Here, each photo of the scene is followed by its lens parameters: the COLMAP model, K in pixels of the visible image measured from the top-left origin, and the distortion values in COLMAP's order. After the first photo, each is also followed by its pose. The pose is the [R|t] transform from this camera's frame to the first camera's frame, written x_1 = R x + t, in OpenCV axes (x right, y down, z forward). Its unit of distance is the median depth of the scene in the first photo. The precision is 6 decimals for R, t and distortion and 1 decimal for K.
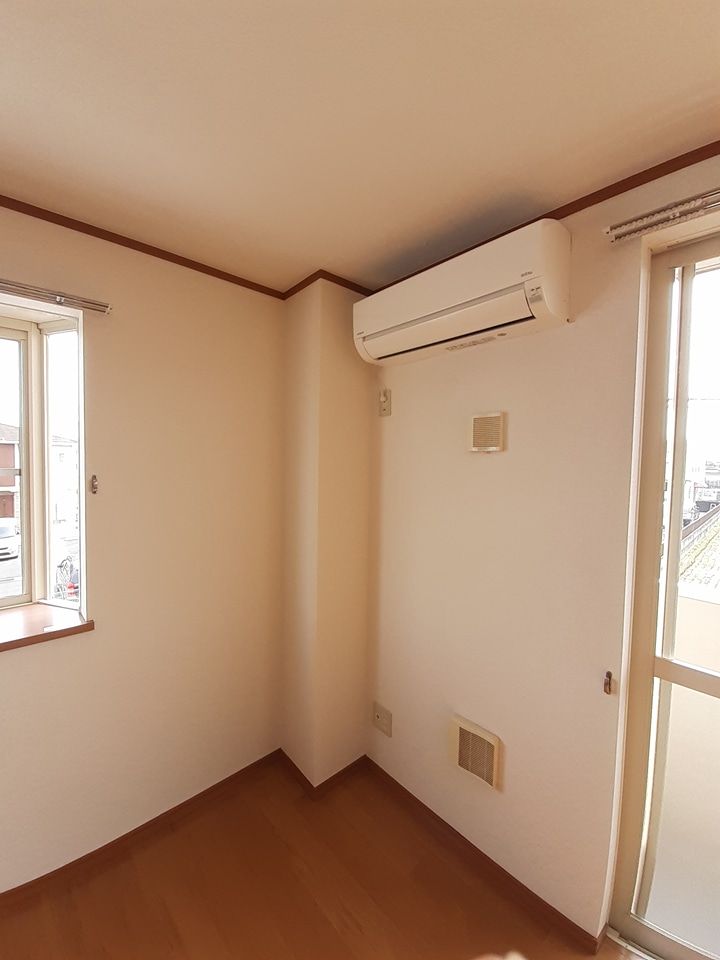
lens RADIAL K [[383.9, 0, 346.3], [0, 383.9, 475.5], [0, 0, 1]] dist [0.001462, 0.000061]
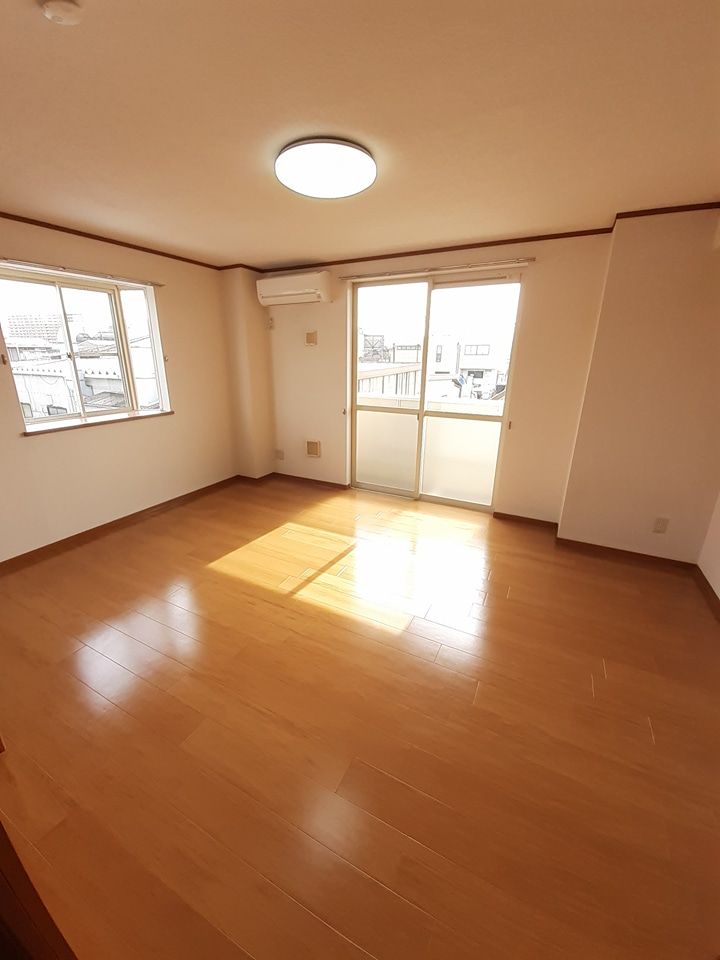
lens RADIAL K [[383.9, 0, 346.3], [0, 383.9, 475.5], [0, 0, 1]] dist [0.001462, 0.000061]
pose [[0.937970, -0.114870, 0.327135, -0.426201], [0.025028, 0.963493, 0.266560, 0.117617], [-0.345813, -0.241838, 0.906603, -1.880501]]
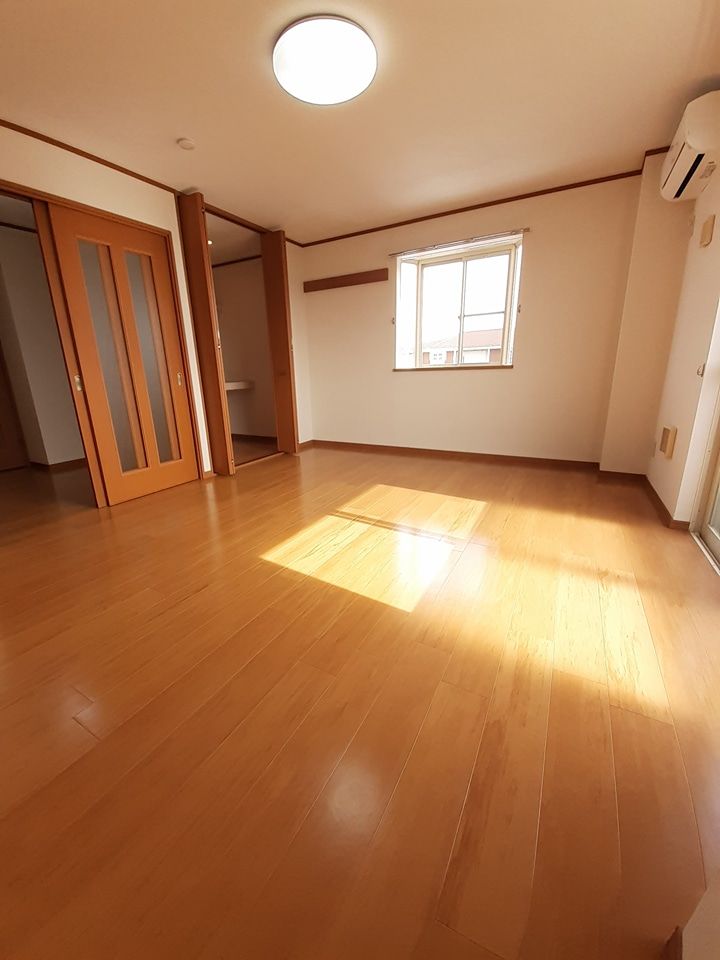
lens RADIAL K [[383.9, 0, 346.3], [0, 383.9, 475.5], [0, 0, 1]] dist [0.001462, 0.000061]
pose [[0.315306, 0.232365, -0.920103, 1.475754], [-0.009542, 0.970287, 0.241769, 0.457962], [0.948942, -0.067451, 0.308154, -0.891859]]
